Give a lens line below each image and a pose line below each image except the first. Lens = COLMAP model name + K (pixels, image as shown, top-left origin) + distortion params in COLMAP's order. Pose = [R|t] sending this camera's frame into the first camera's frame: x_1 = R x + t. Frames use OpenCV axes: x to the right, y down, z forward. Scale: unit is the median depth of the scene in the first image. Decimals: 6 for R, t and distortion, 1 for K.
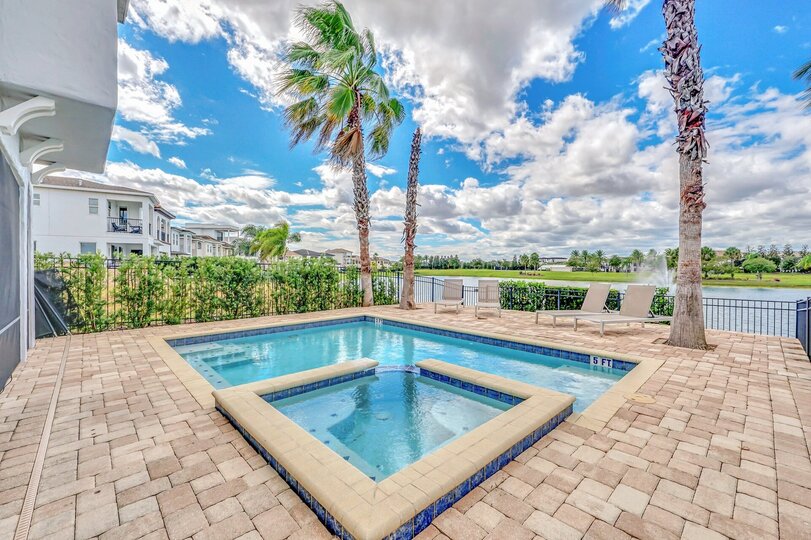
lens RADIAL K [[333.8, 0, 406.5], [0, 333.8, 268.2], [0, 0, 1]] dist [0.000178, 0.000083]
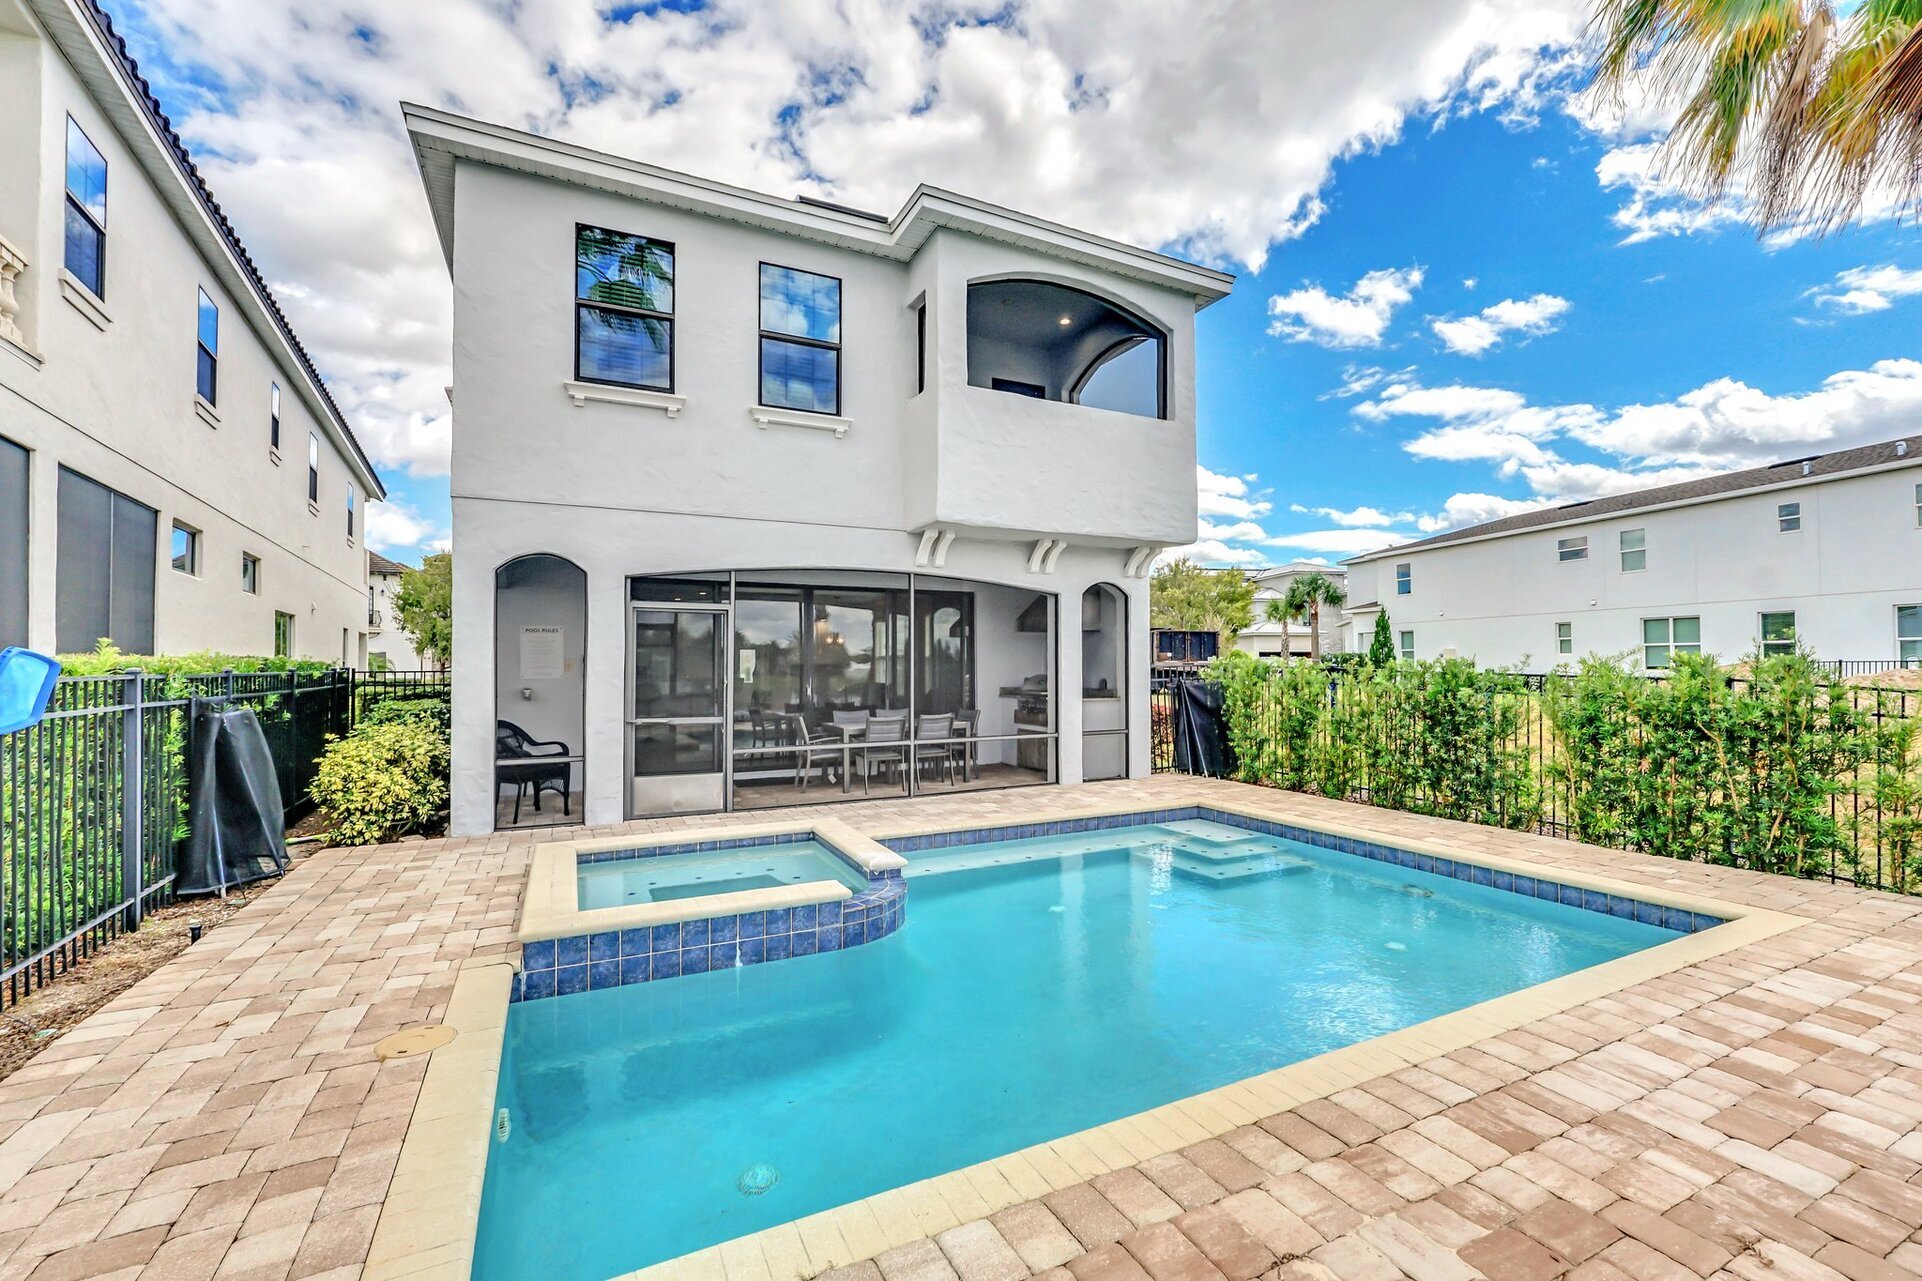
lens RADIAL K [[818.3, 0, 972.6], [0, 818.3, 646.8], [0, 0, 1]] dist [-0.001568, -0.000033]
pose [[-0.296770, -0.020866, -0.954721, 1.592554], [-0.001340, 0.999769, -0.021434, -0.067625], [0.954948, -0.005081, -0.296729, 2.127072]]
